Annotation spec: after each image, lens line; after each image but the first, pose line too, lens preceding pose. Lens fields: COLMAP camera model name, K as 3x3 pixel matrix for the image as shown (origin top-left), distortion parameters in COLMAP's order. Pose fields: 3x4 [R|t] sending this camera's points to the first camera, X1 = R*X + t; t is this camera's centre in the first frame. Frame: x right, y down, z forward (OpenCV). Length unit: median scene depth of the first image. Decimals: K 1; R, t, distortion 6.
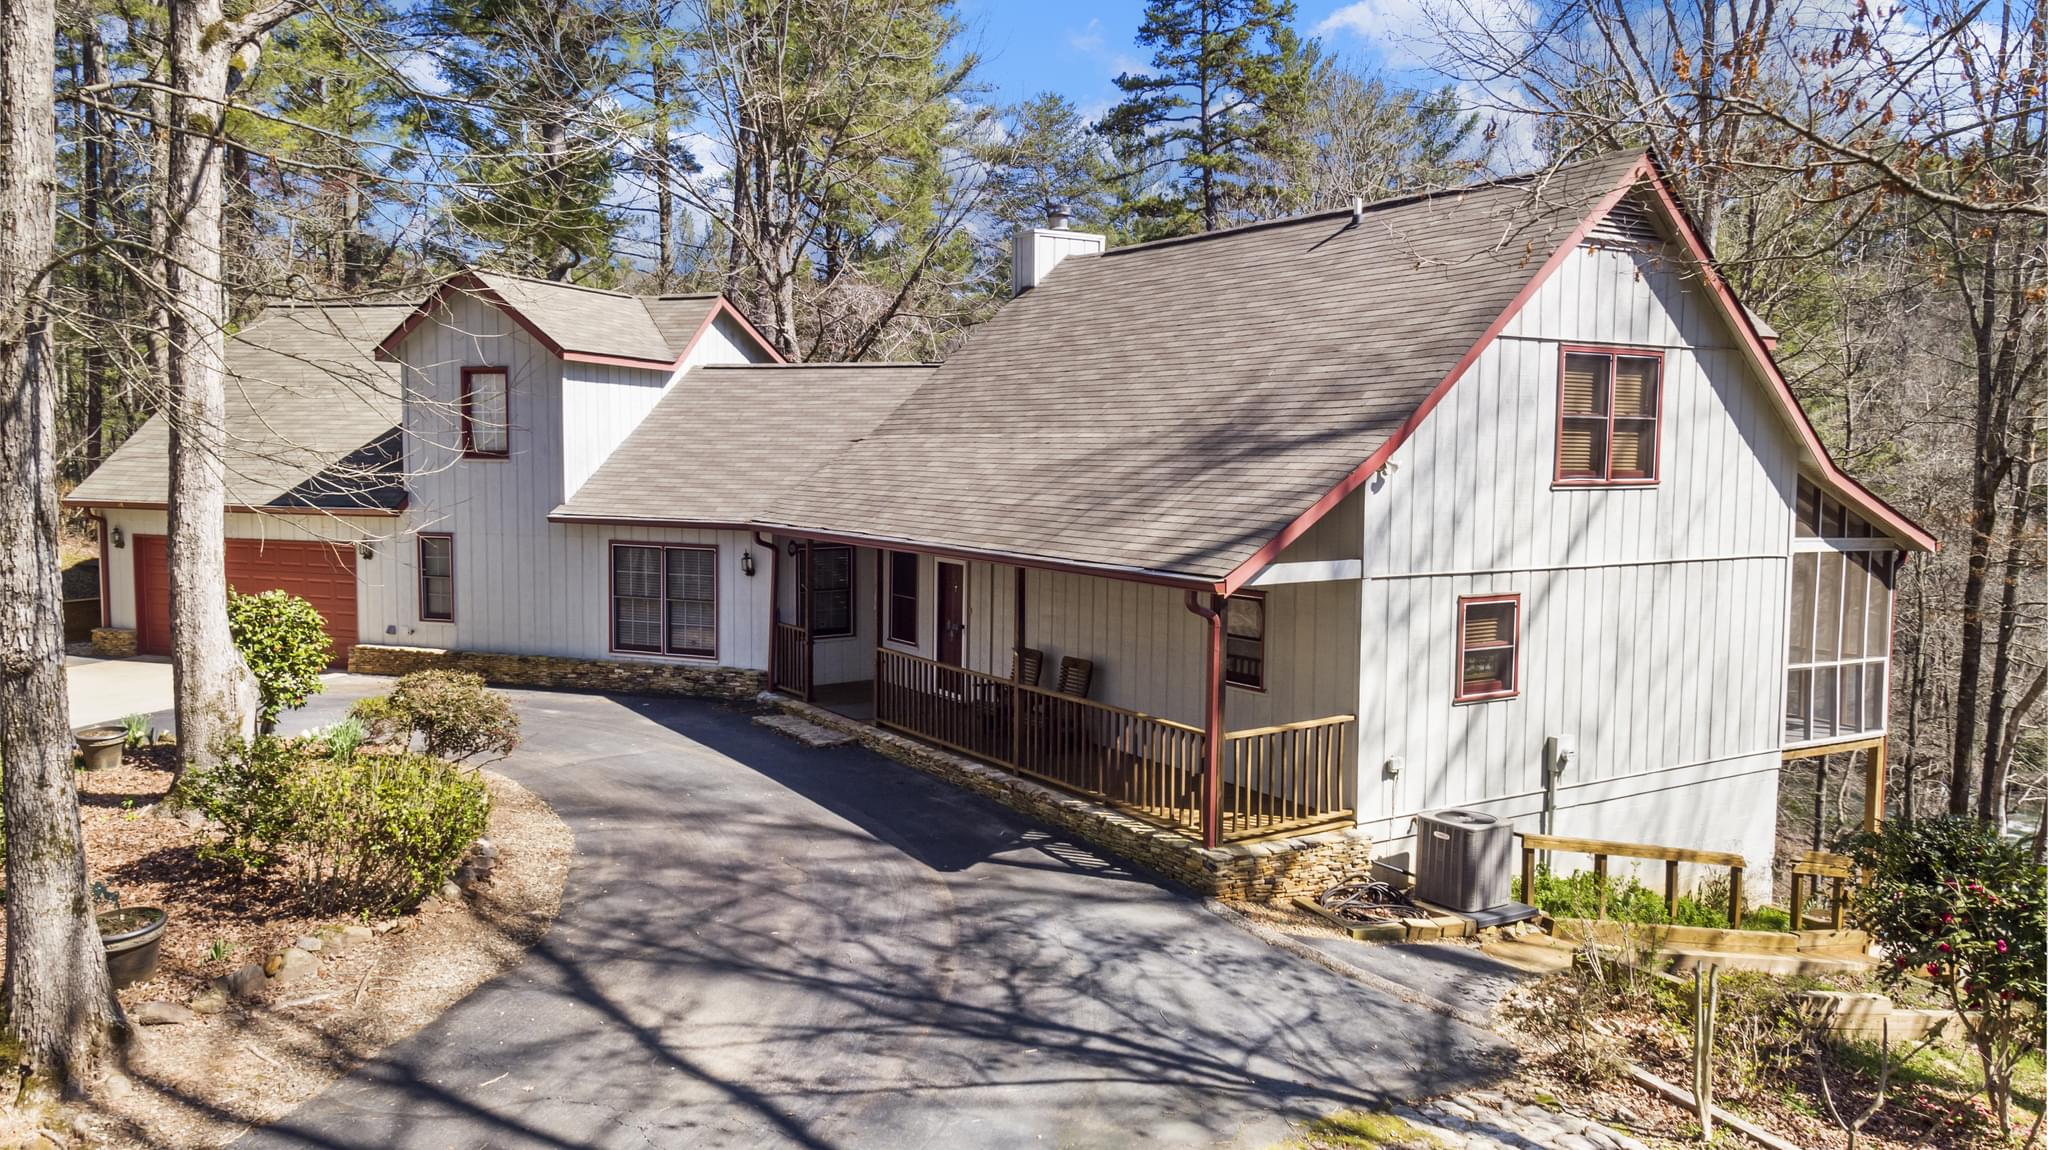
lens RADIAL K [[1475.2, 0, 1024.0], [0, 1475.2, 575.0], [0, 0, 1]] dist [0.030037, 0.000415]
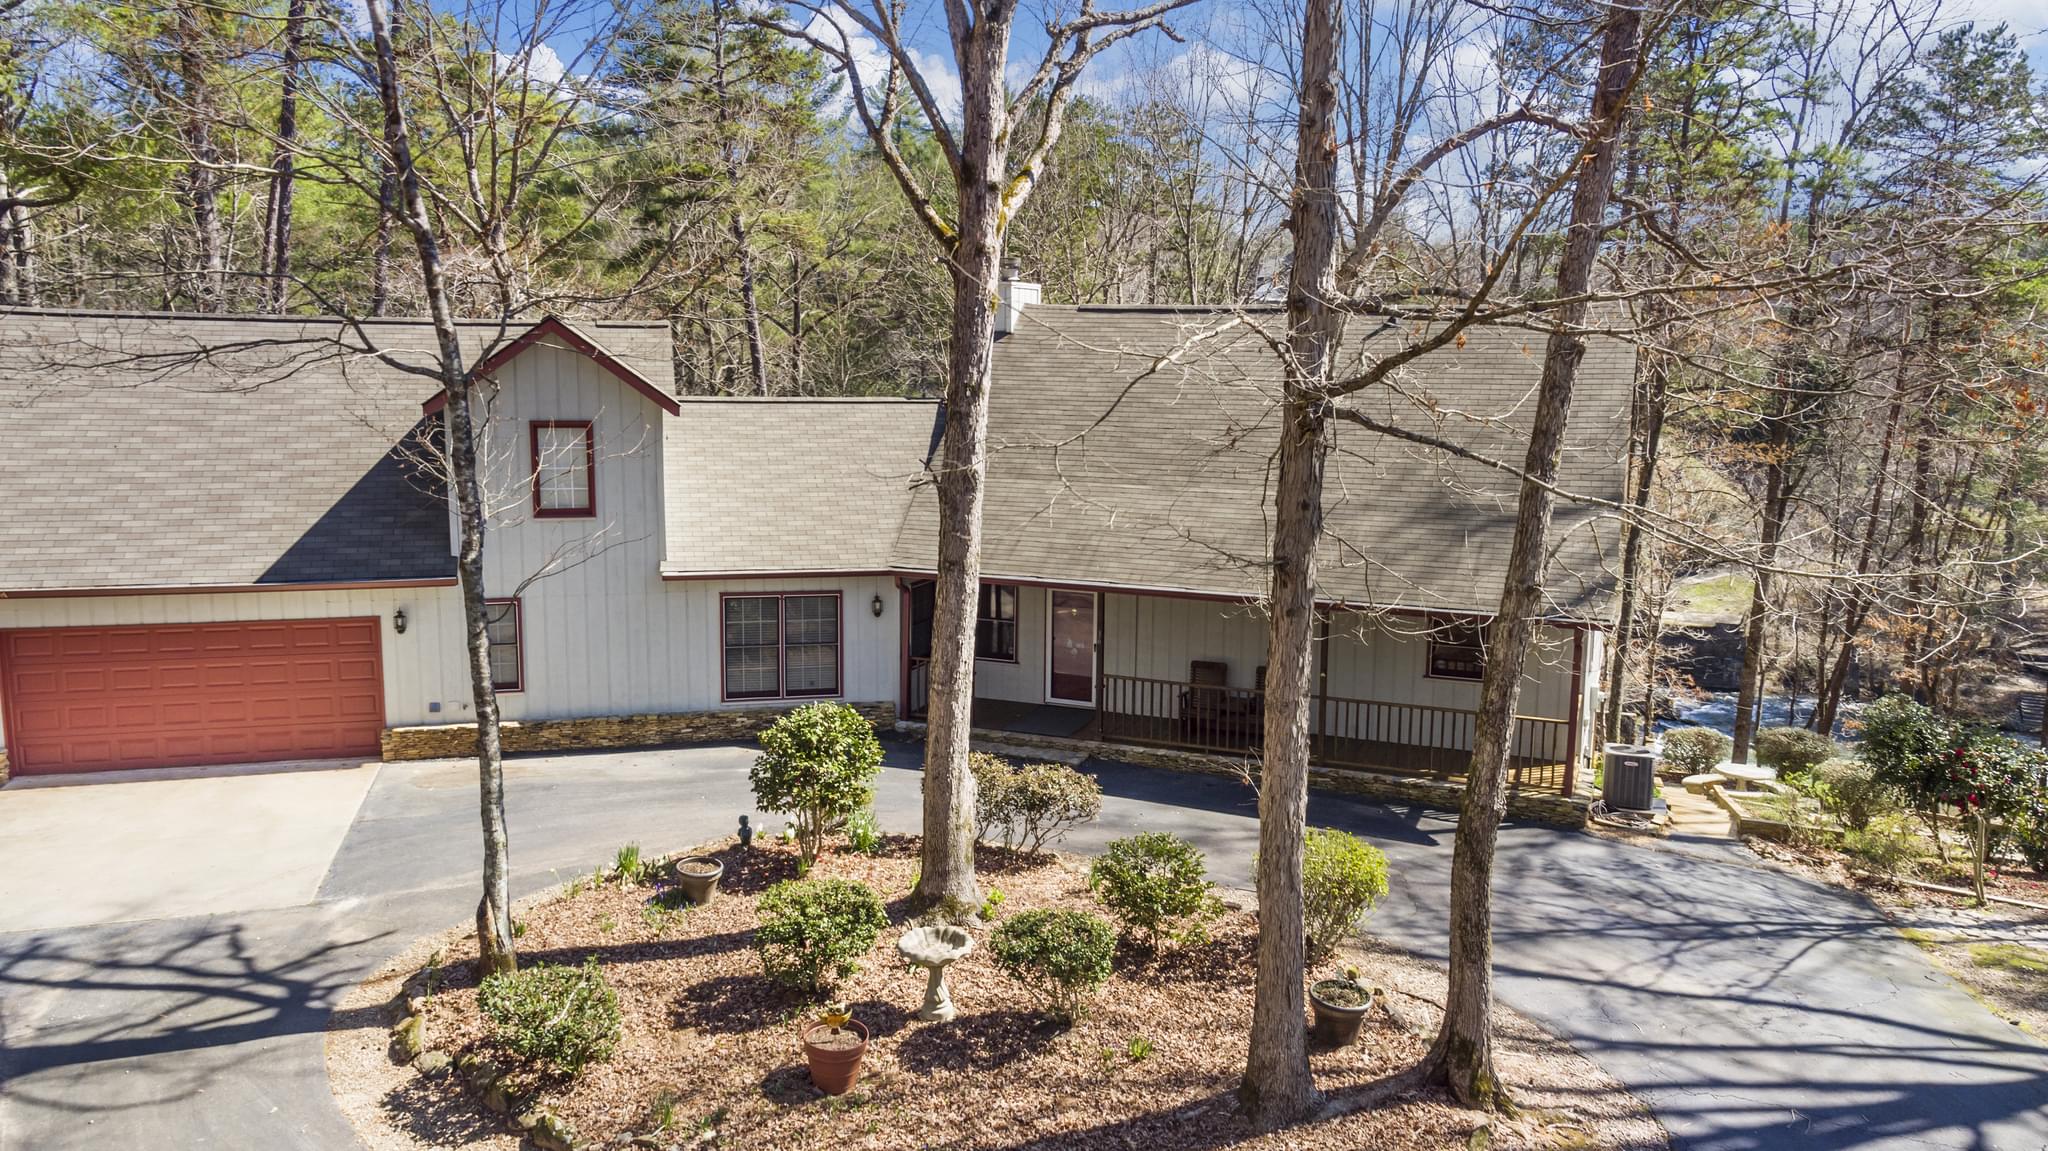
lens RADIAL K [[1475.2, 0, 1024.0], [0, 1475.2, 575.5], [0, 0, 1]] dist [0.030037, 0.000415]
pose [[0.821026, -0.083855, 0.564699, -0.698436], [0.043741, 0.995486, 0.084228, -0.114675], [-0.569213, -0.044453, 0.820987, 0.054181]]
